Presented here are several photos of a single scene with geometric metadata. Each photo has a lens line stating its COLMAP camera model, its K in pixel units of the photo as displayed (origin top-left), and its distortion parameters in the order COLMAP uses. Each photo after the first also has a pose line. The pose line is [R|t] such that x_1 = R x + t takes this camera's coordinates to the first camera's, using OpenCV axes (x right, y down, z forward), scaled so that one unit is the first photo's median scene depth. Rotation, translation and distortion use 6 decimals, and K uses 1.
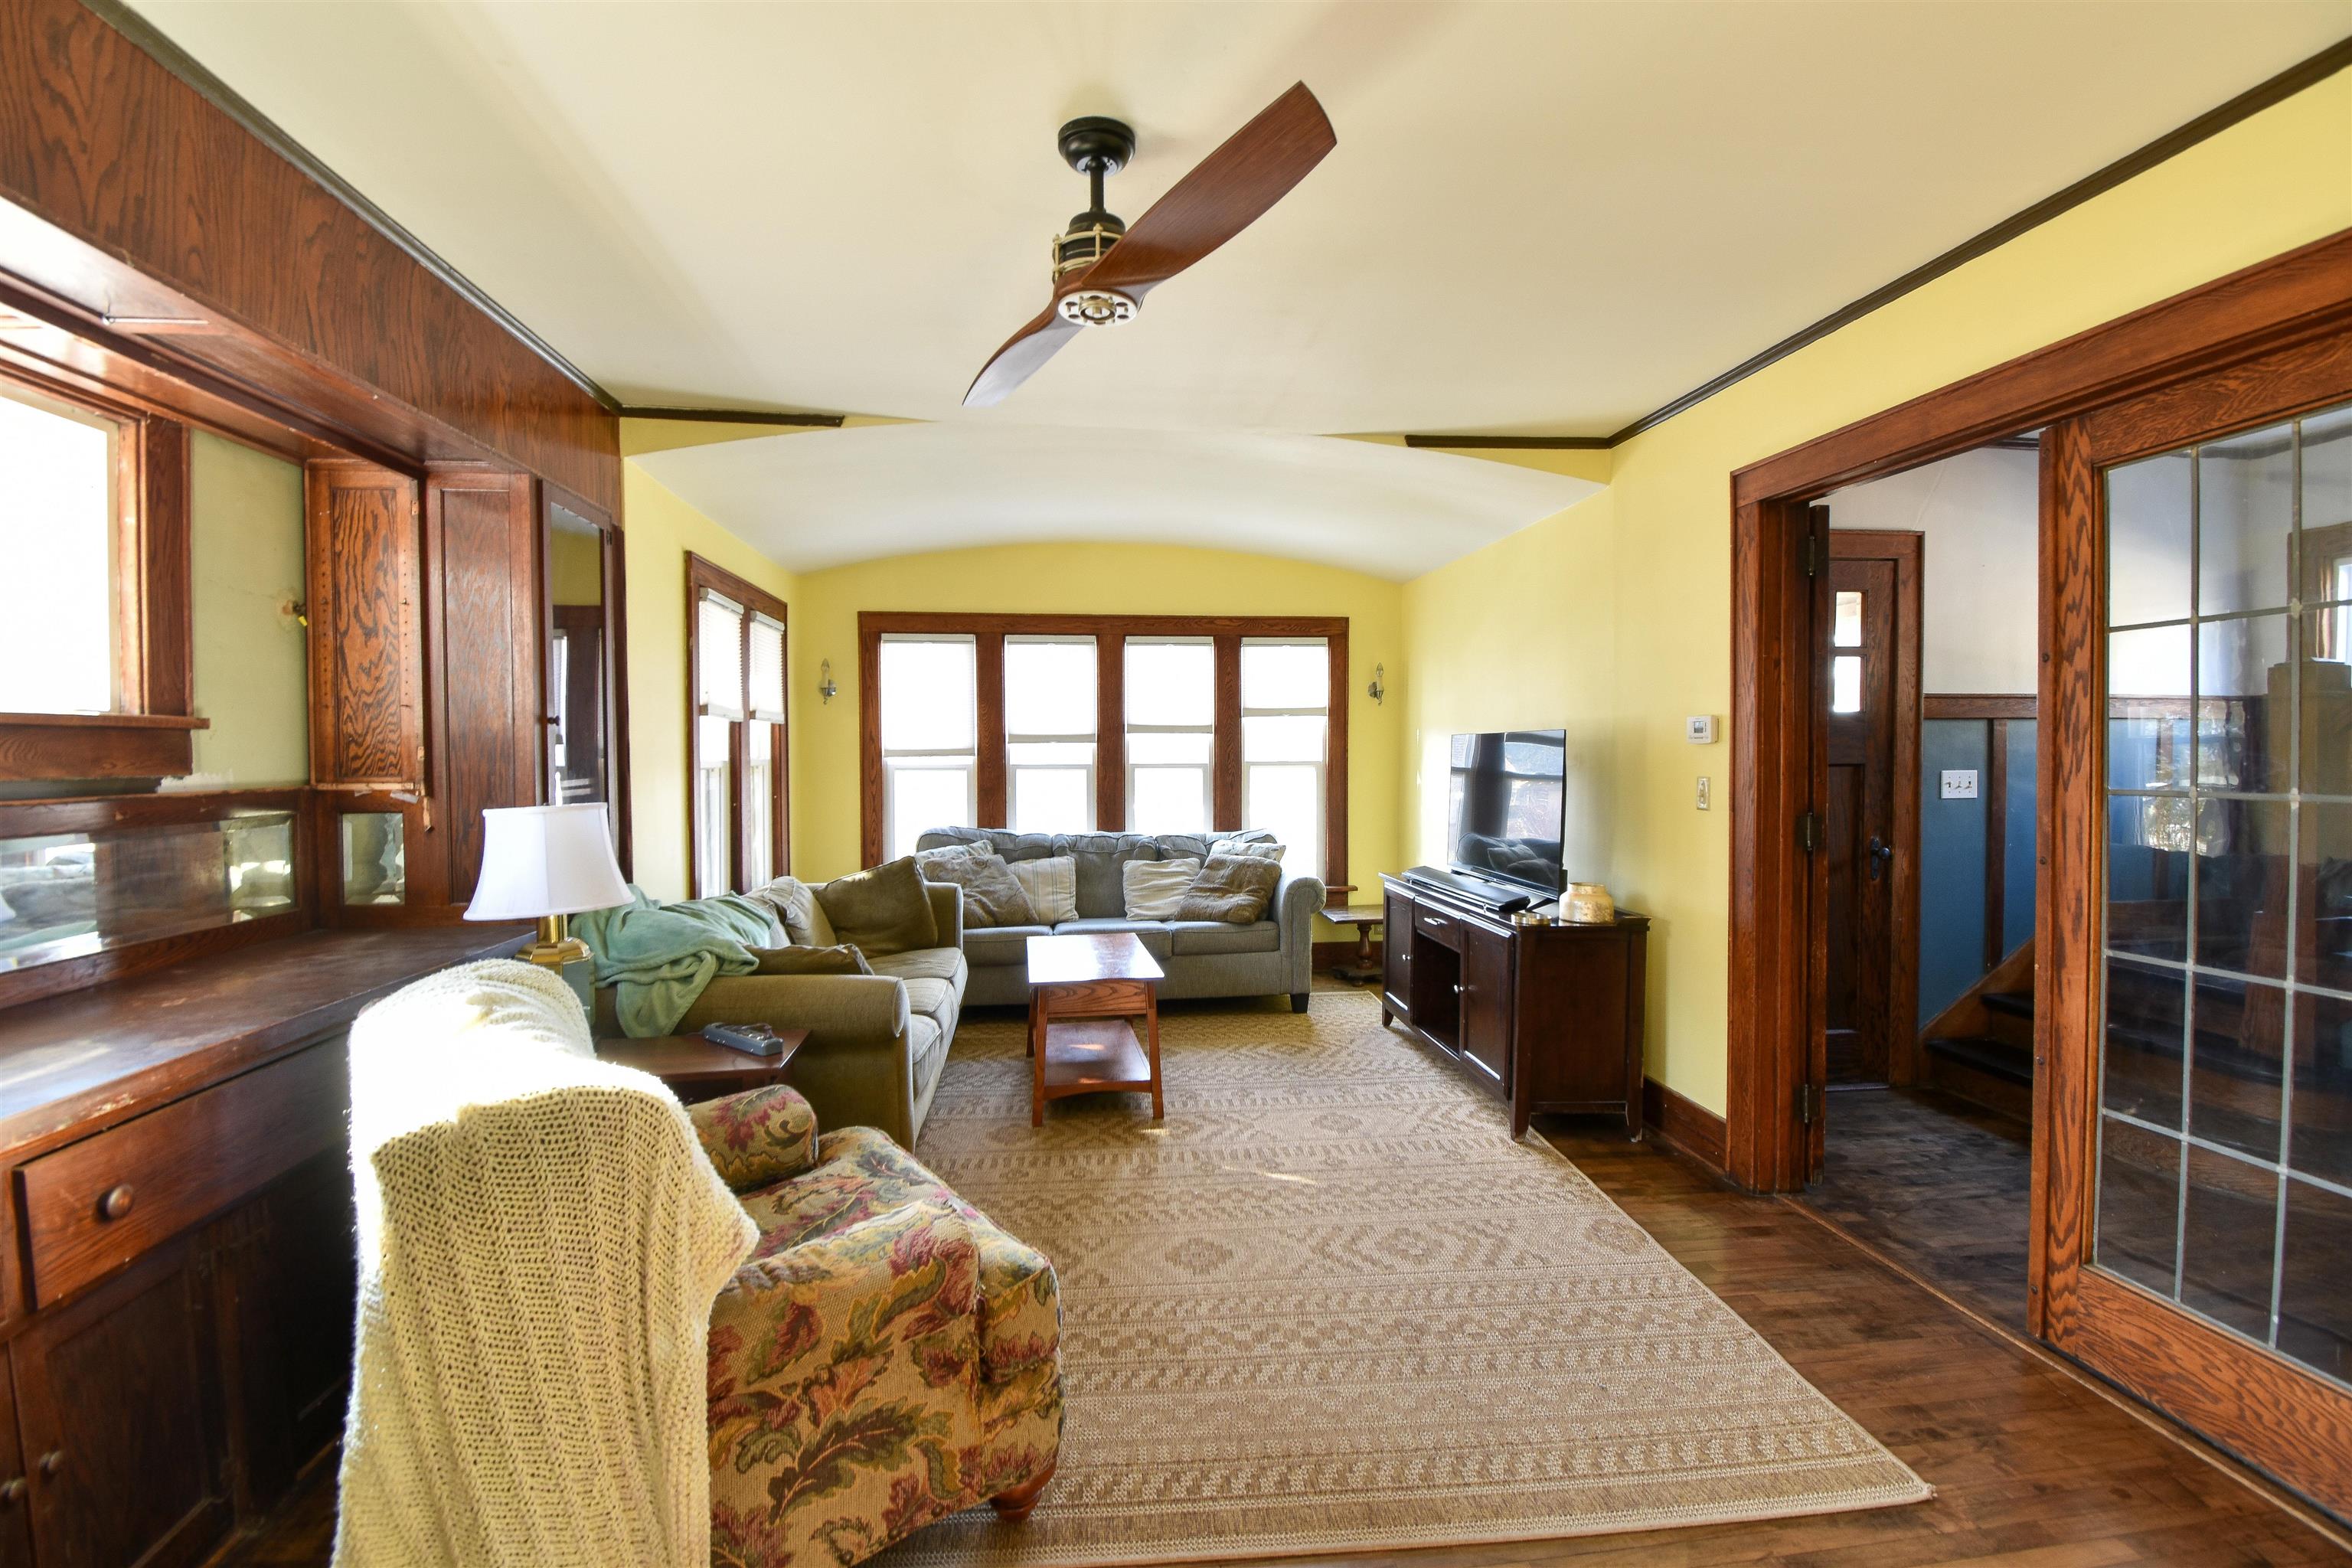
lens RADIAL K [[1035.6, 0, 1182.8], [0, 1035.6, 779.3], [0, 0, 1]] dist [0.019465, -0.024577]
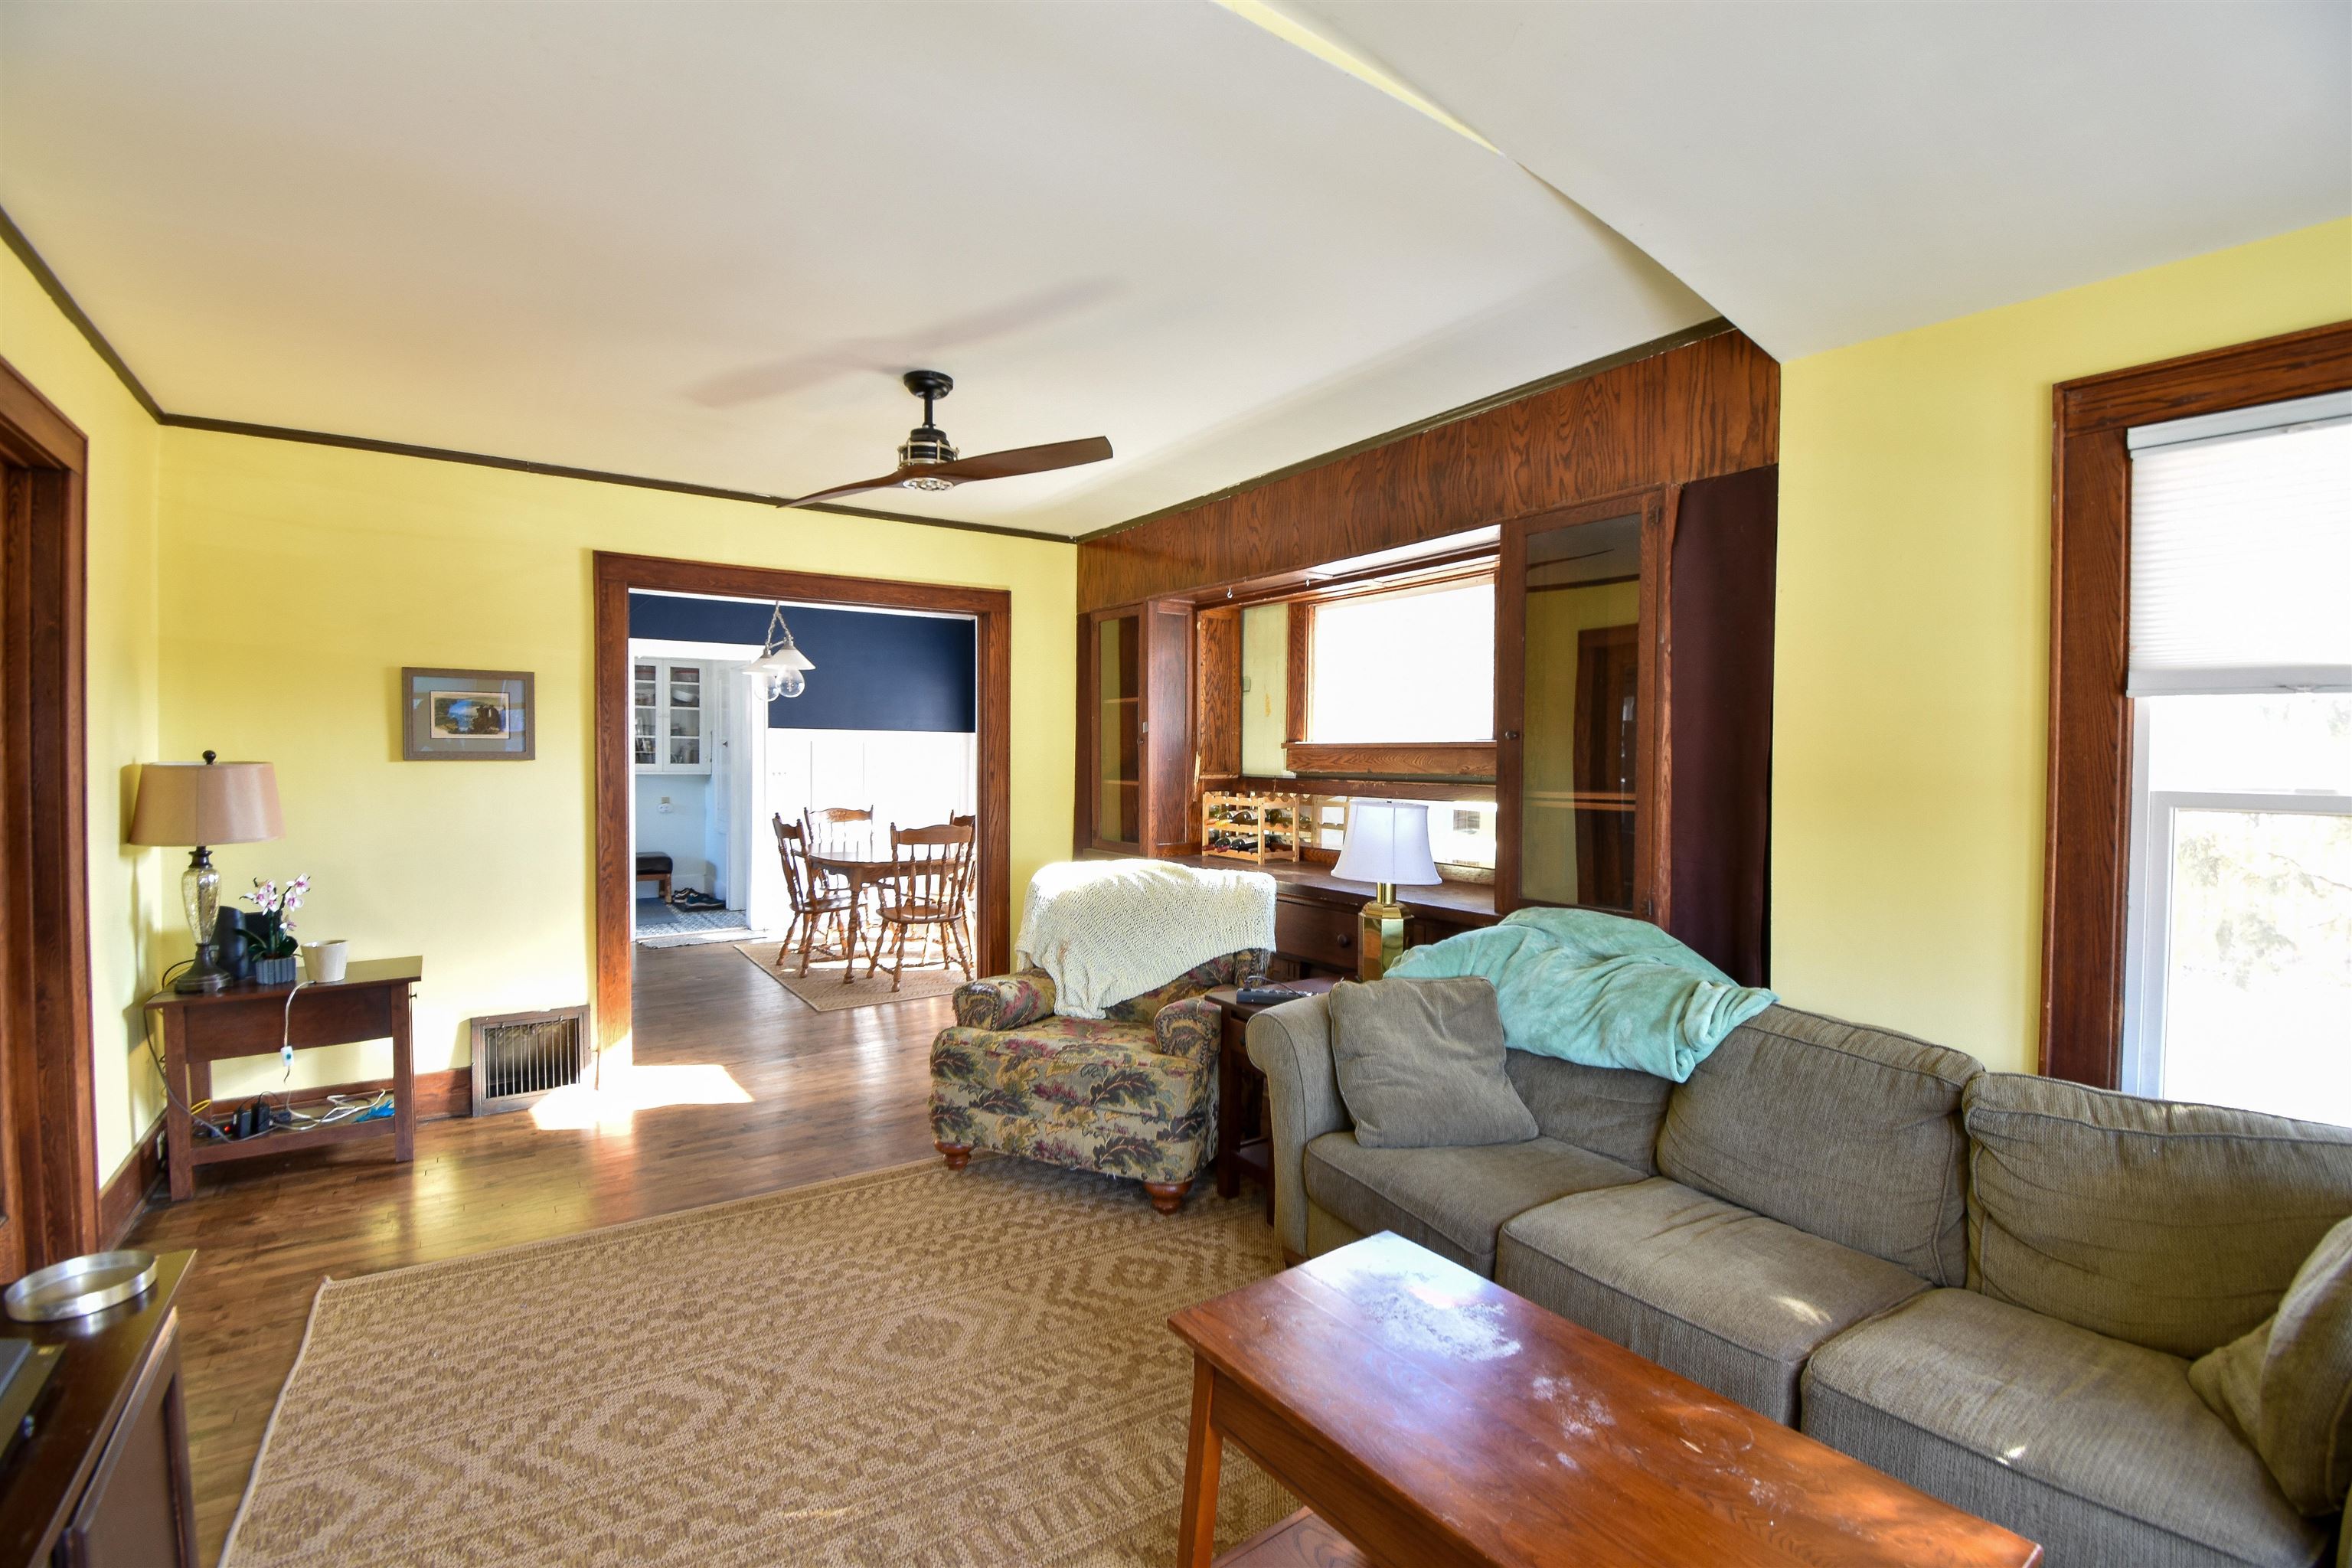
lens RADIAL K [[1034.0, 0, 1181.1], [0, 1034.0, 780.1], [0, 0, 1]] dist [0.027762, -0.032242]
pose [[-0.884168, 0.008508, -0.467092, 0.165947], [-0.013990, 0.998904, 0.044676, -0.038499], [0.466960, 0.046035, -0.883079, 1.337628]]
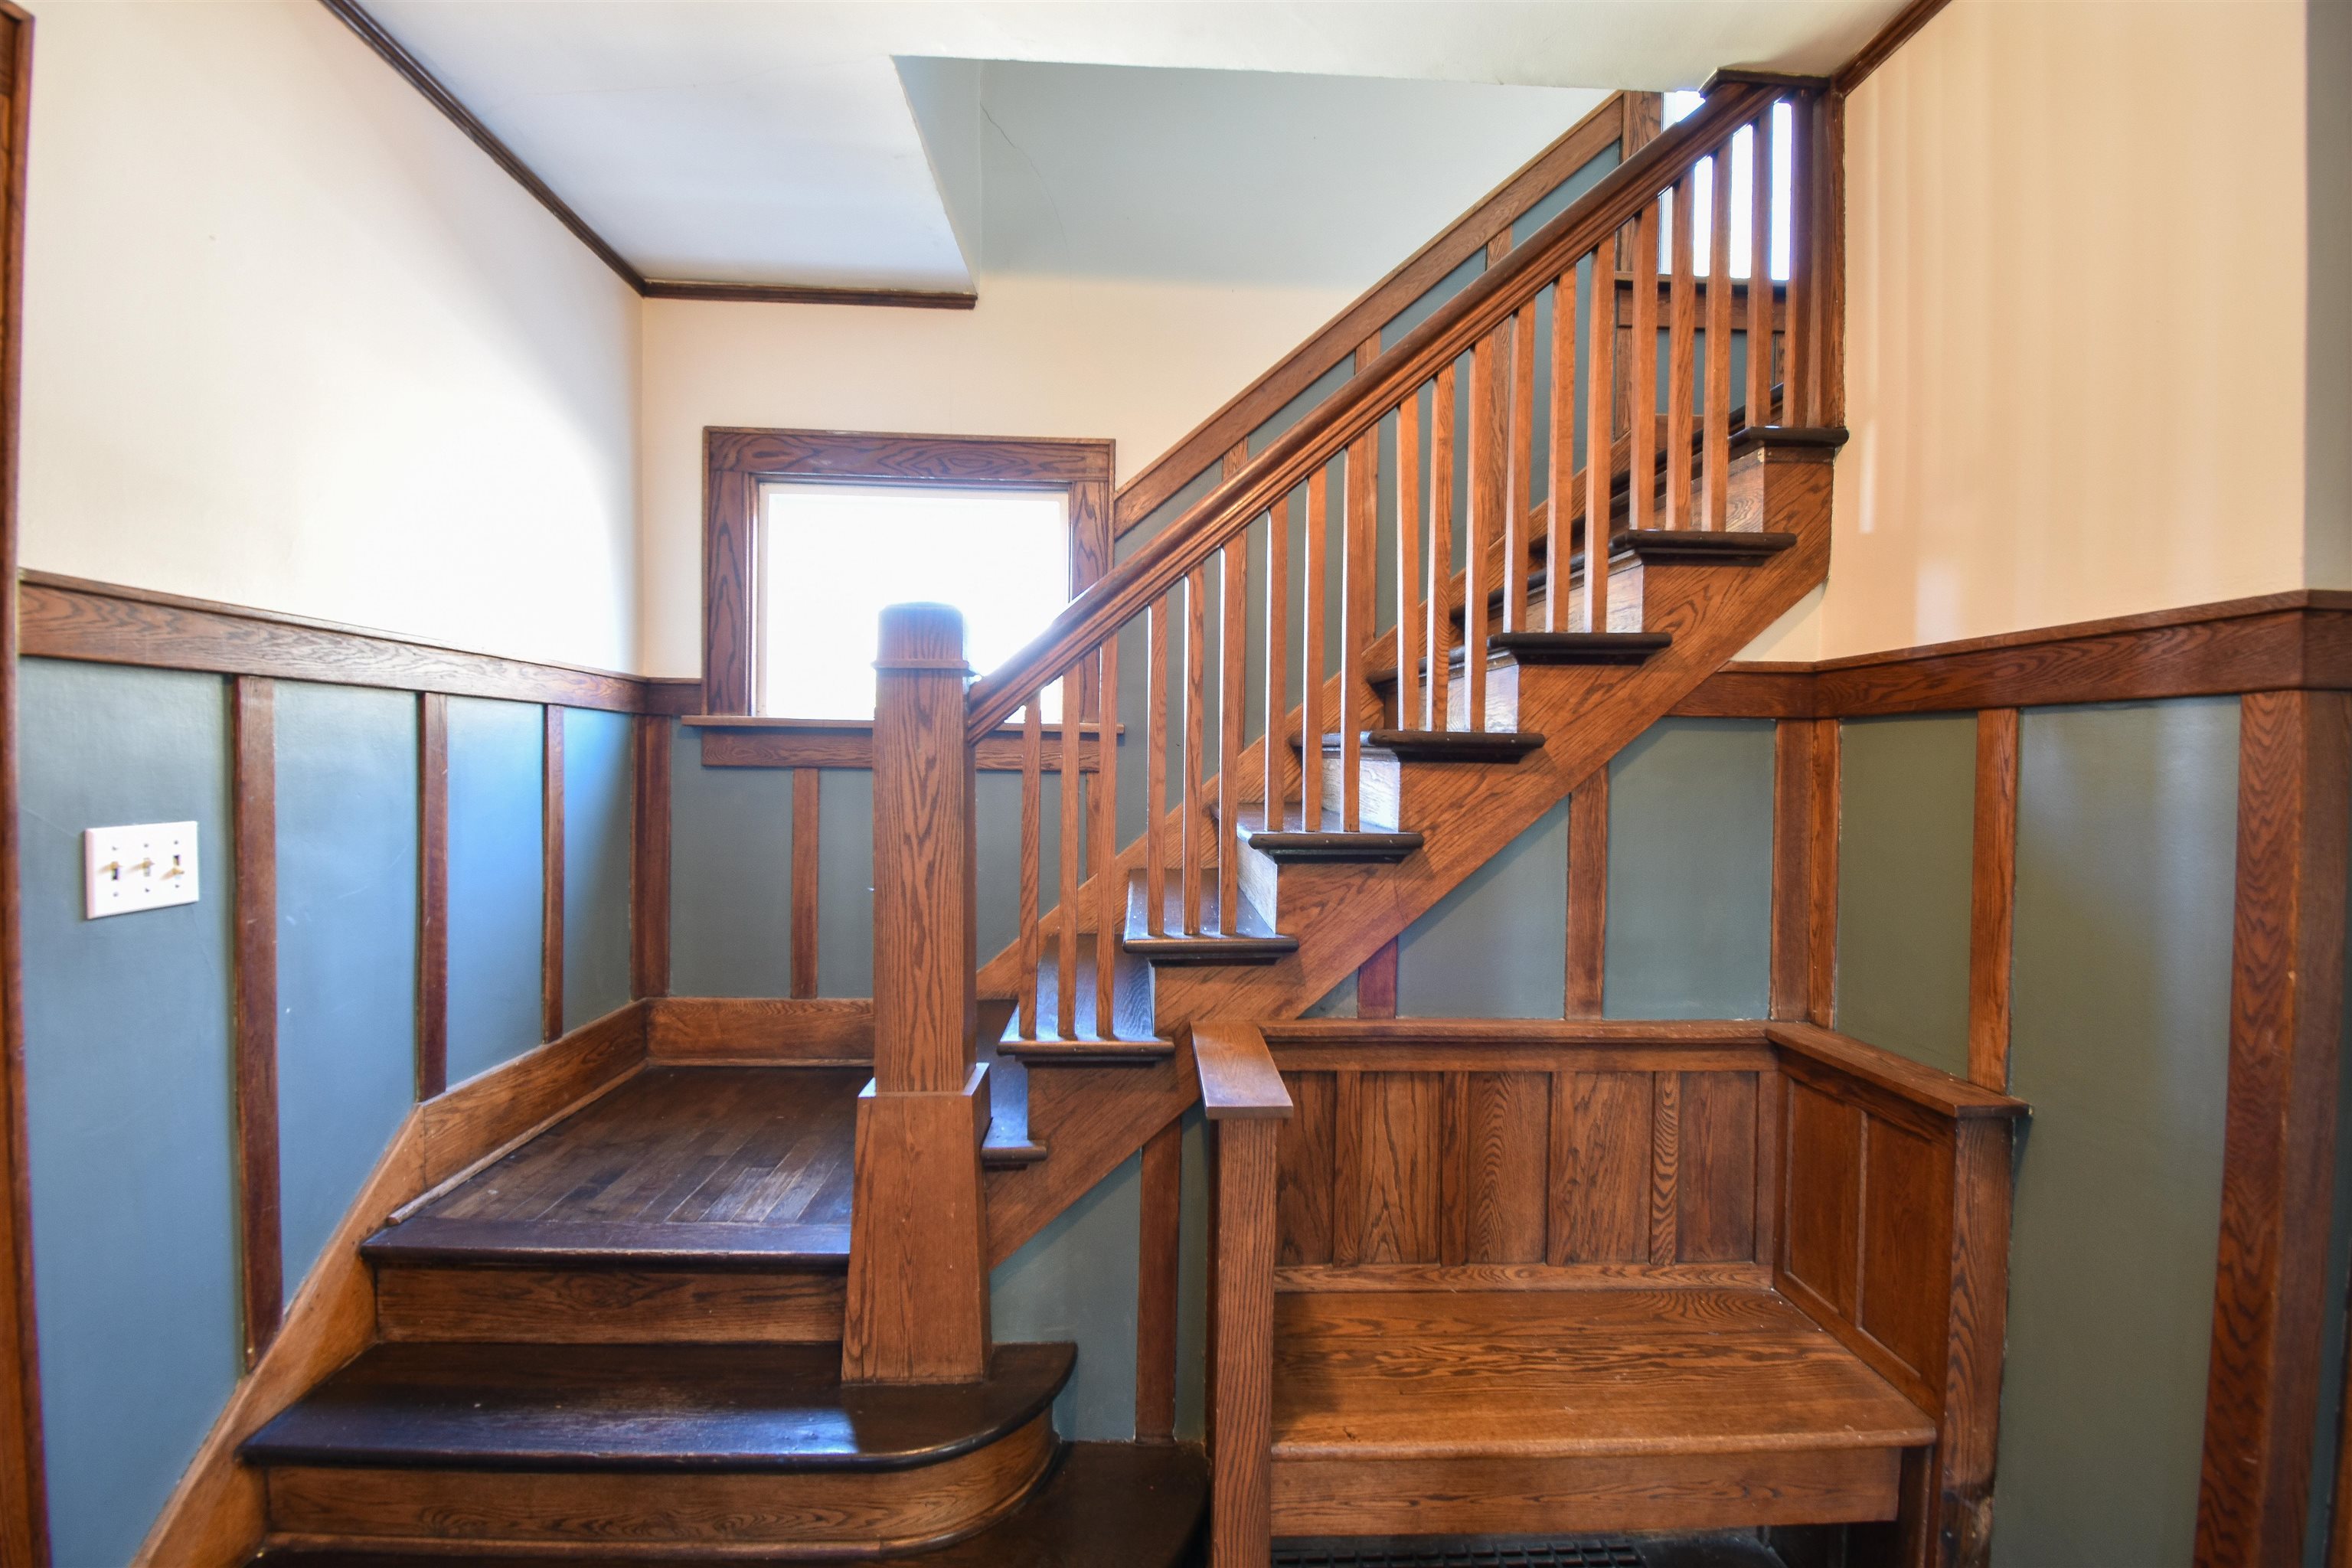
lens RADIAL K [[1034.0, 0, 1181.1], [0, 1034.0, 780.1], [0, 0, 1]] dist [0.027762, -0.032242]
pose [[0.087439, -0.014729, 0.996061, 0.495492], [0.013368, 0.999818, 0.013611, -0.024670], [-0.996080, 0.012125, 0.087620, 0.705862]]
